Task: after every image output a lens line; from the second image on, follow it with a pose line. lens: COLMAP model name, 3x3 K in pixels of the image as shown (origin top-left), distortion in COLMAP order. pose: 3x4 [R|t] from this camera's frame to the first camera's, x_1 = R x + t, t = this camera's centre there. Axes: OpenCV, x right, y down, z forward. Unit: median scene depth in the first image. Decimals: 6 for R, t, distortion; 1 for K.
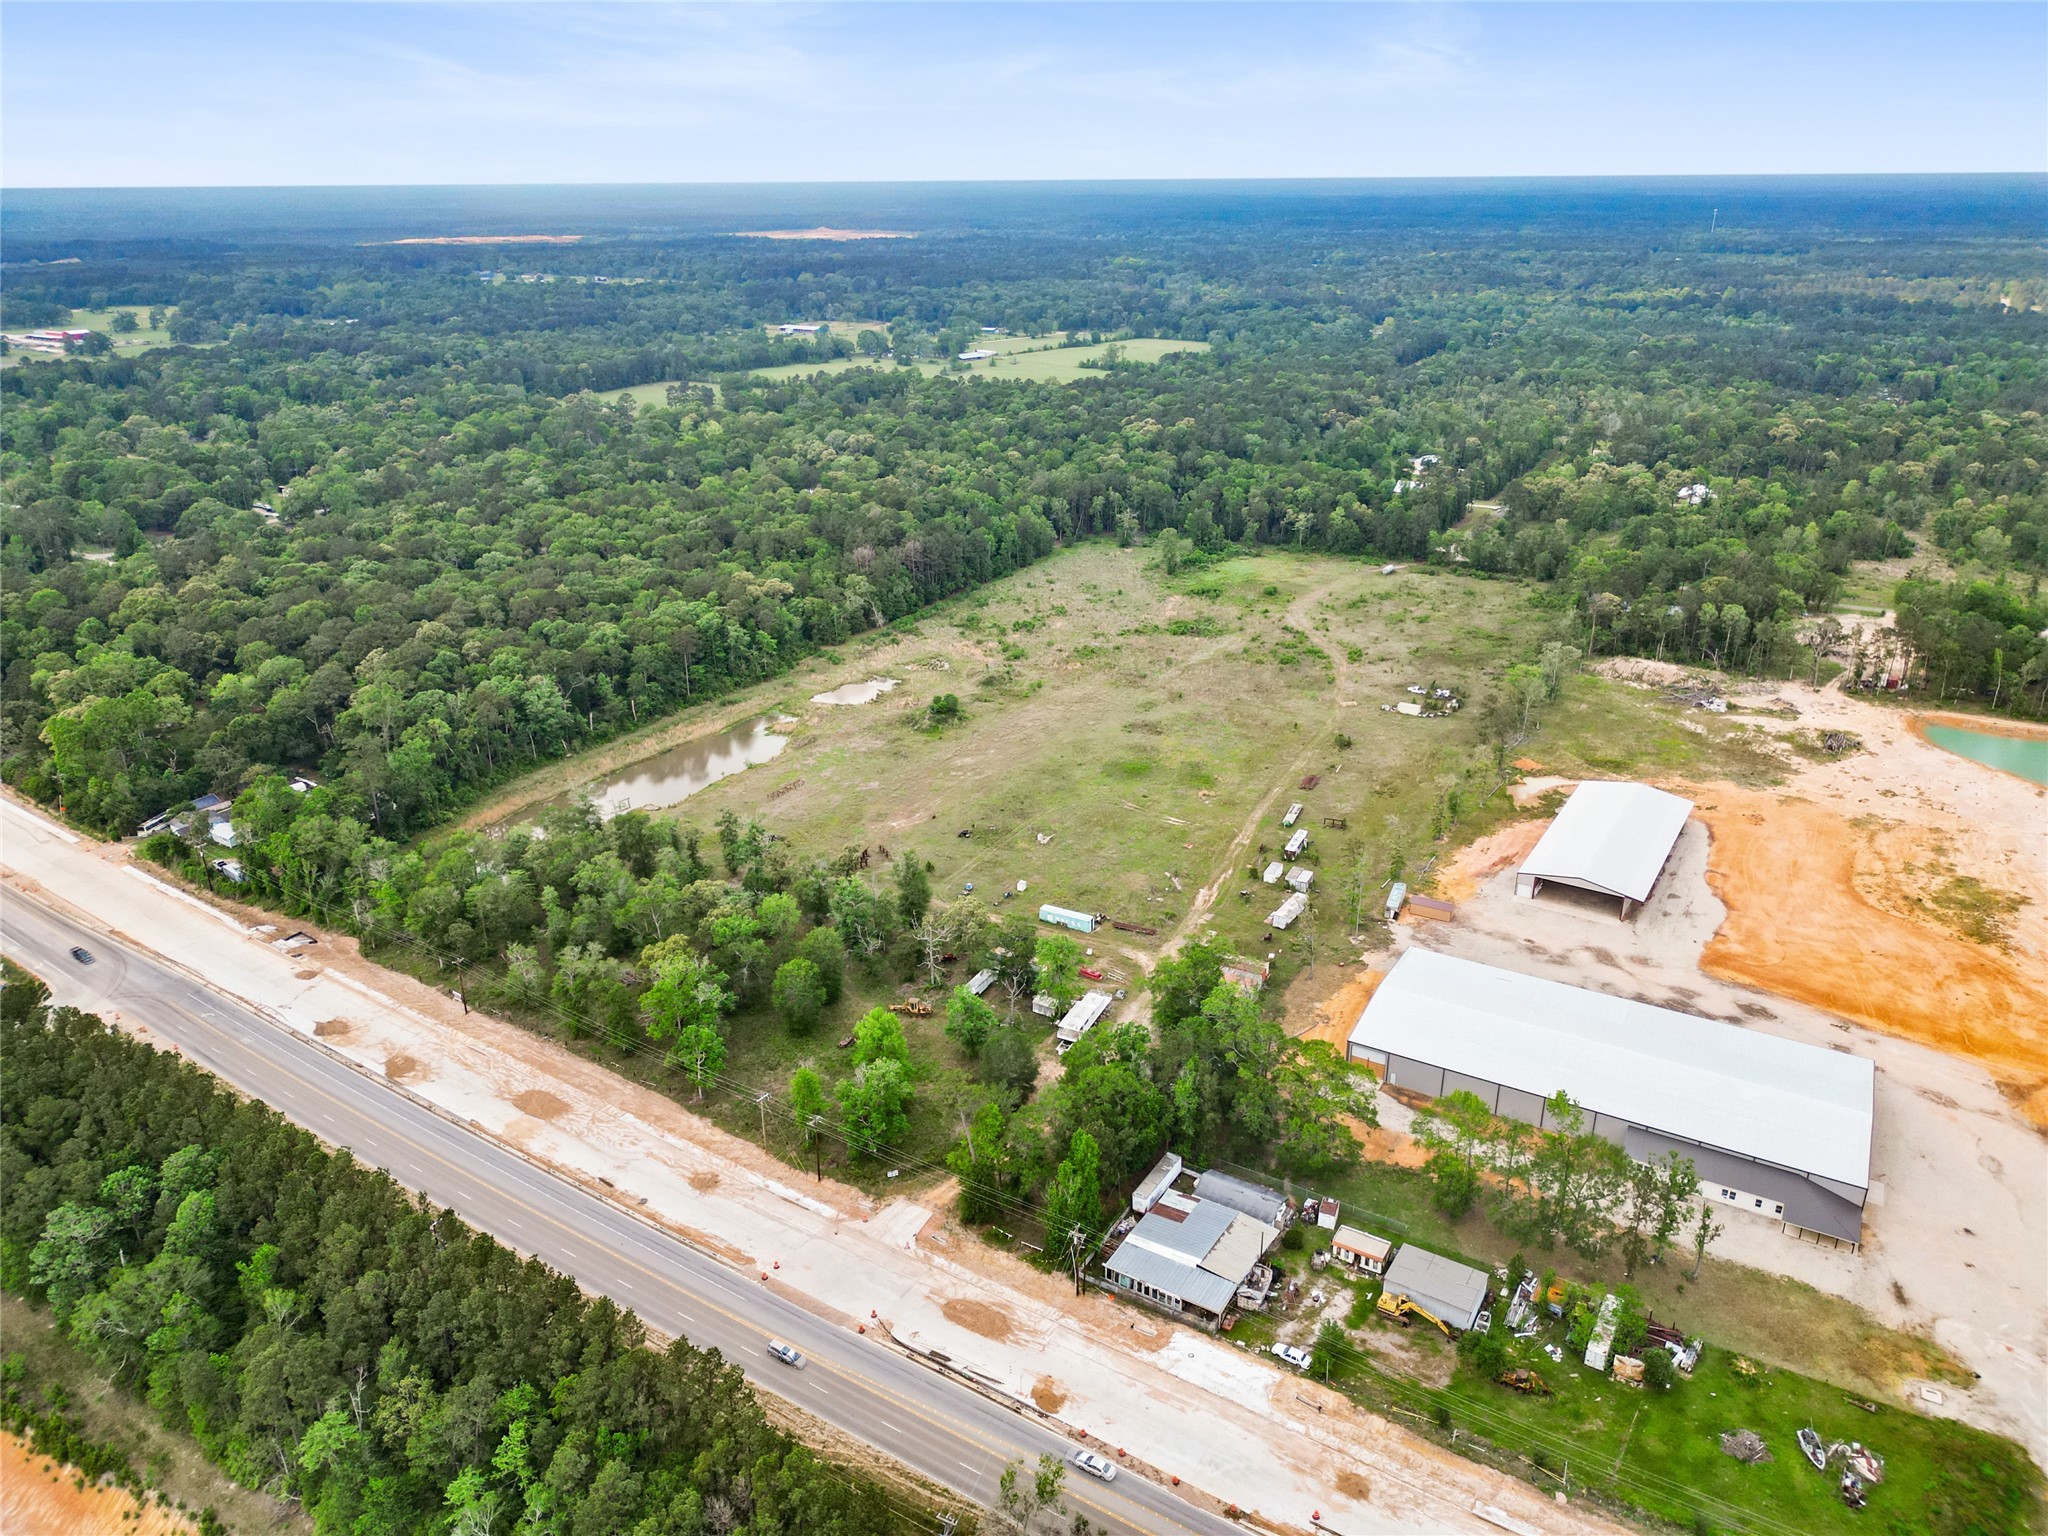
lens RADIAL K [[1430.9, 0, 1027.4], [0, 1430.9, 760.2], [0, 0, 1]] dist [0.052129, -0.037065]
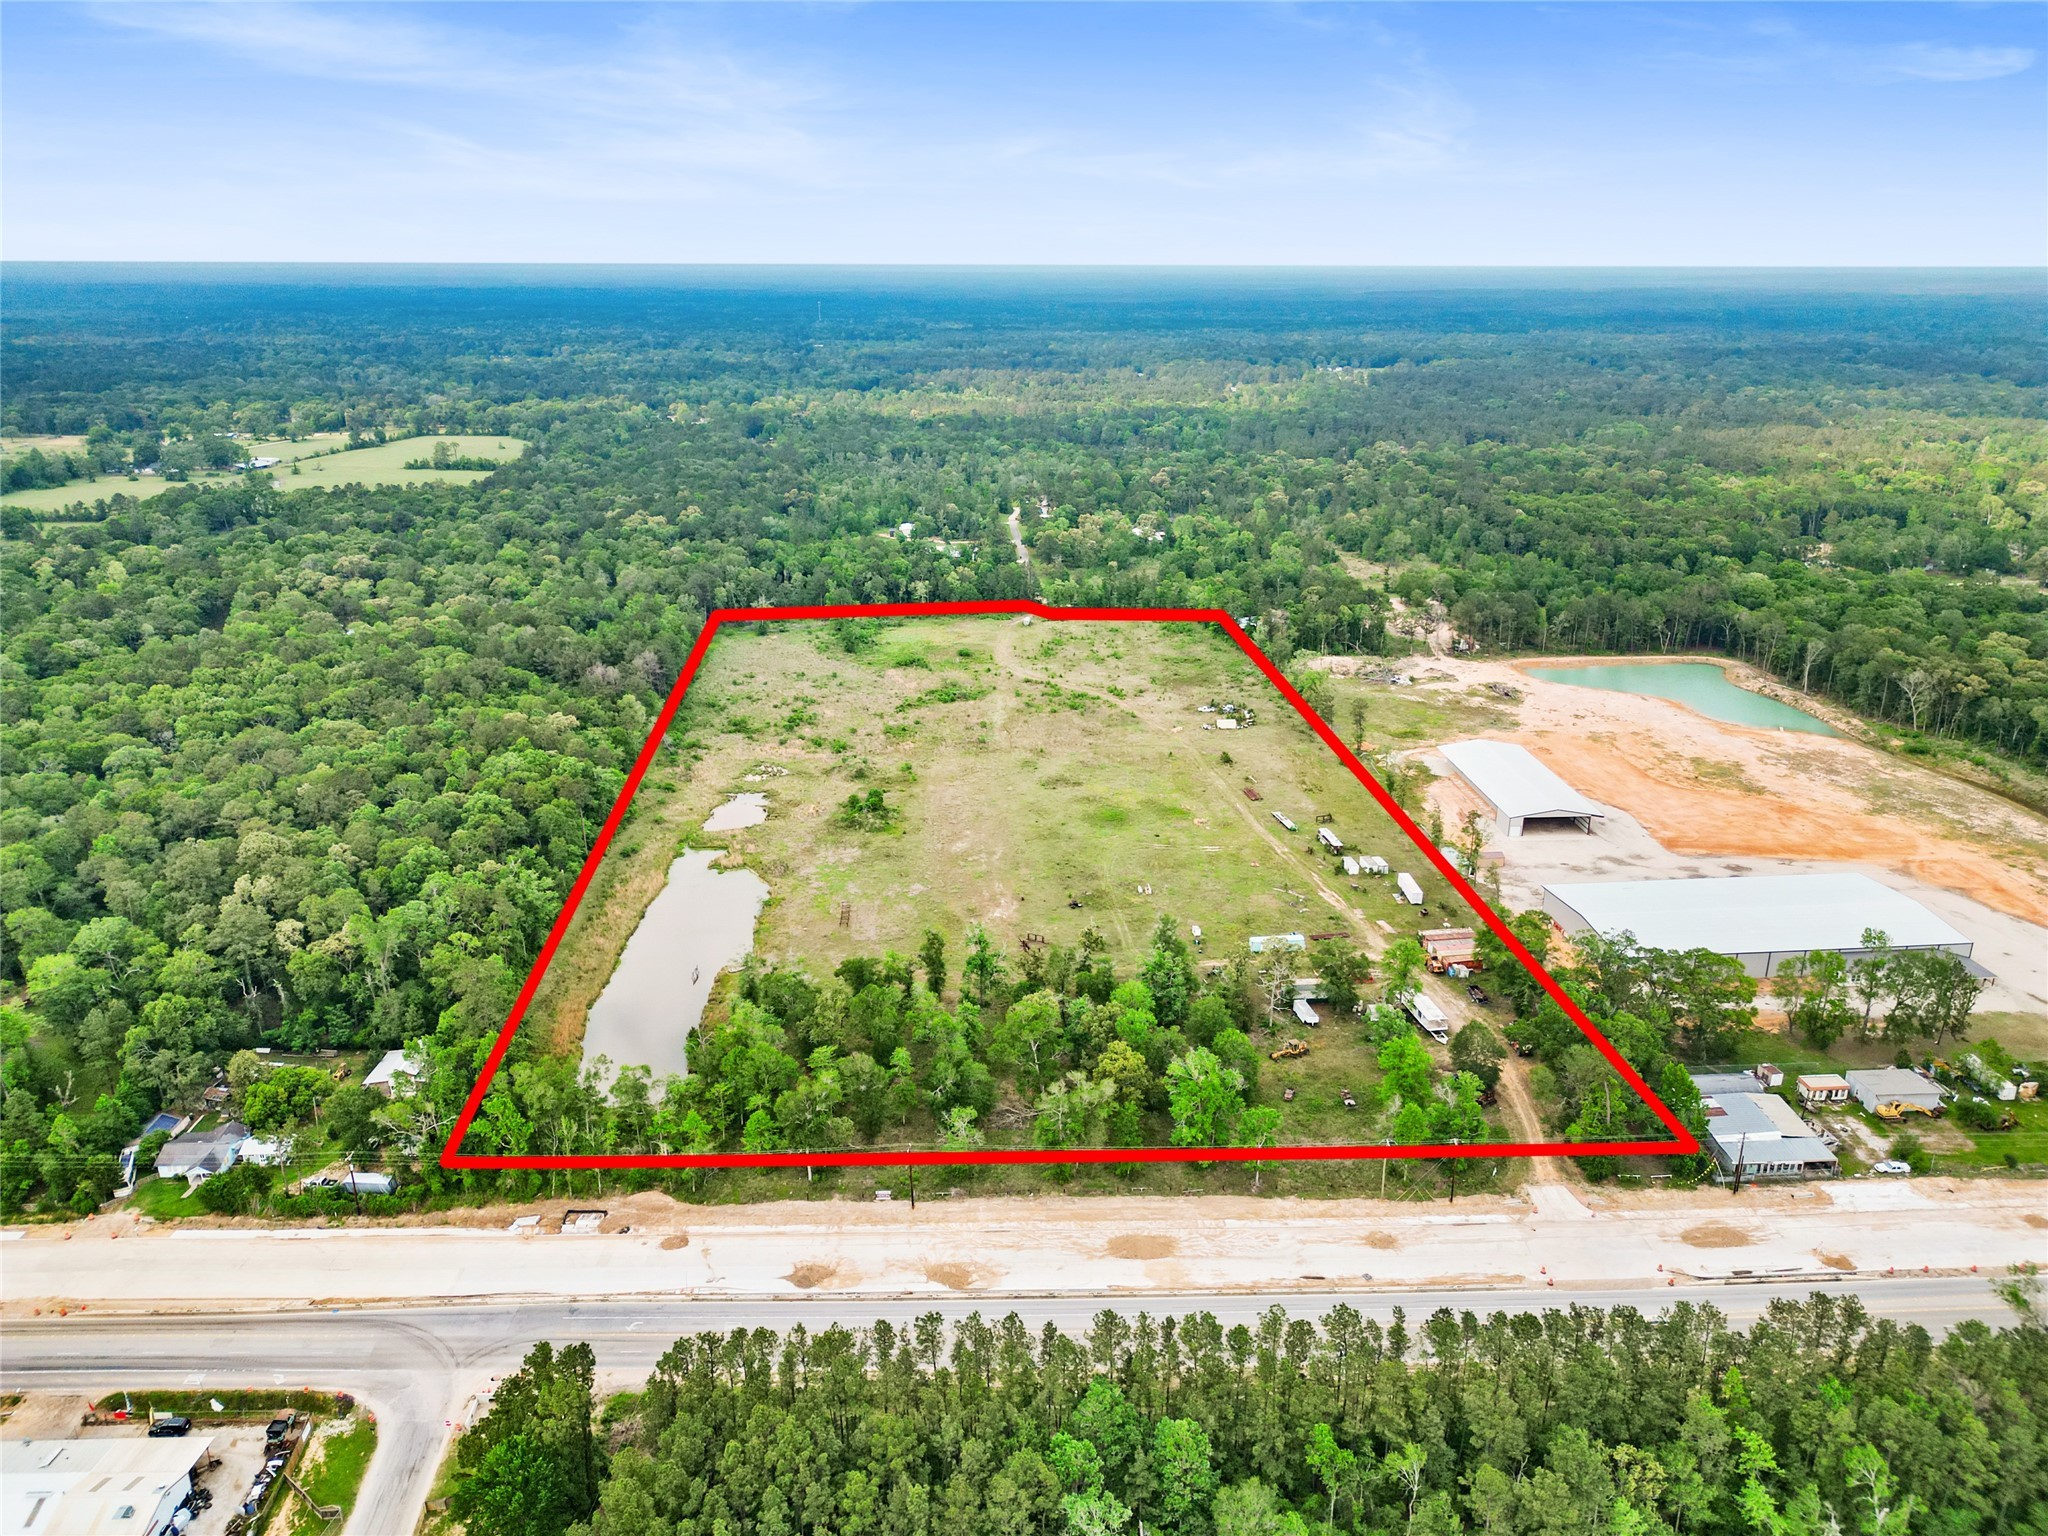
lens RADIAL K [[1430.9, 0, 1019.9], [0, 1430.9, 773.0], [0, 0, 1]] dist [0.052129, -0.037065]
pose [[0.817229, -0.190125, 0.544049, -0.740157], [0.215520, 0.976343, 0.017458, -0.079491], [-0.534498, 0.102986, 0.838872, 0.206960]]
